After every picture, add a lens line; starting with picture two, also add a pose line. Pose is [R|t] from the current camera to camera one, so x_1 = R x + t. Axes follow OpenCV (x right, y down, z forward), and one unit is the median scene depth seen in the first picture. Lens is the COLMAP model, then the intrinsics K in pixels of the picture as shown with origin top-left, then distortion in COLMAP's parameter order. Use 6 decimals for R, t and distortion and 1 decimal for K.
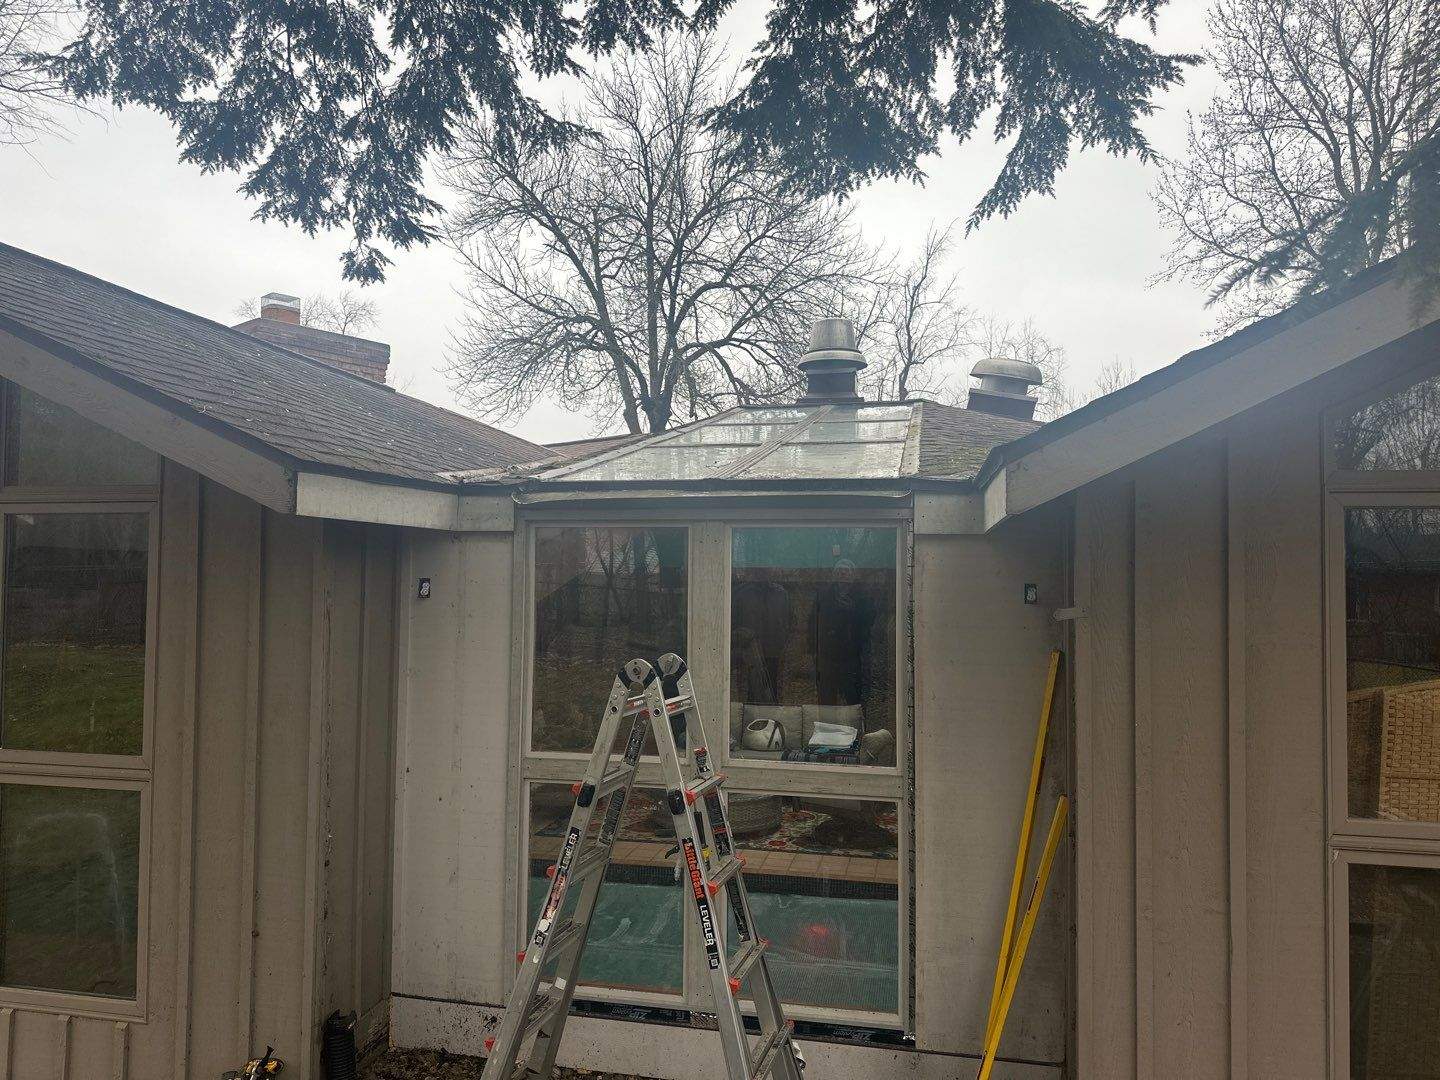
lens RADIAL K [[1135.0, 0, 720.0], [0, 1135.0, 540.0], [0, 0, 1]] dist [-0.010320, -0.004666]
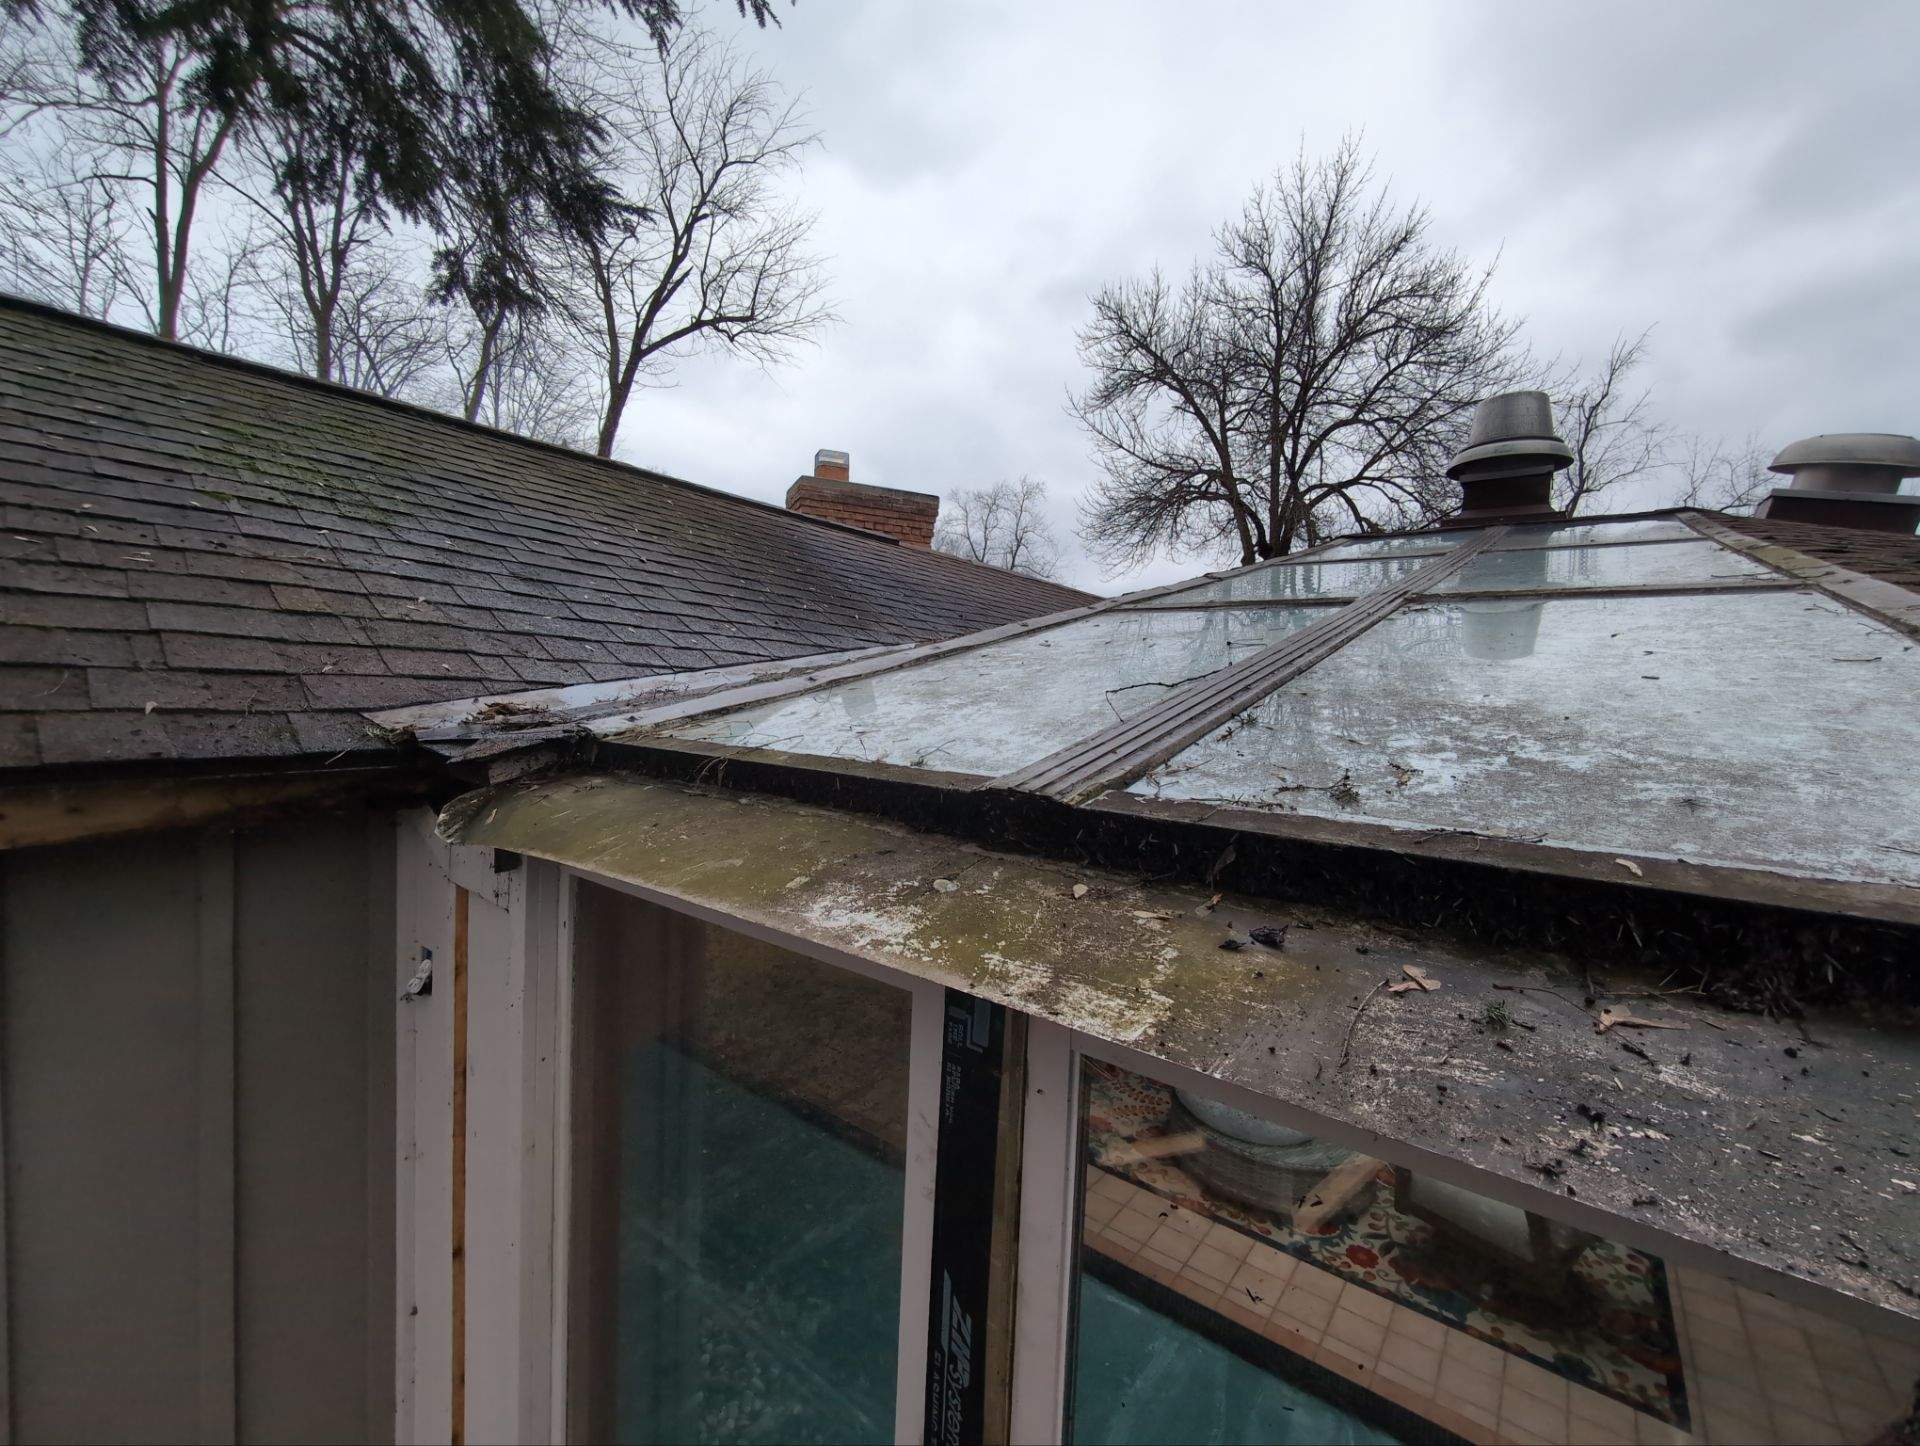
lens RADIAL K [[768.3, 0, 960.0], [0, 768.3, 723.0], [0, 0, 1]] dist [0.001174, -0.000165]
pose [[0.888854, 0.047941, -0.455676, 0.014482], [-0.008599, 0.996081, 0.088023, -0.022762], [0.458111, -0.074321, 0.885783, 0.241960]]
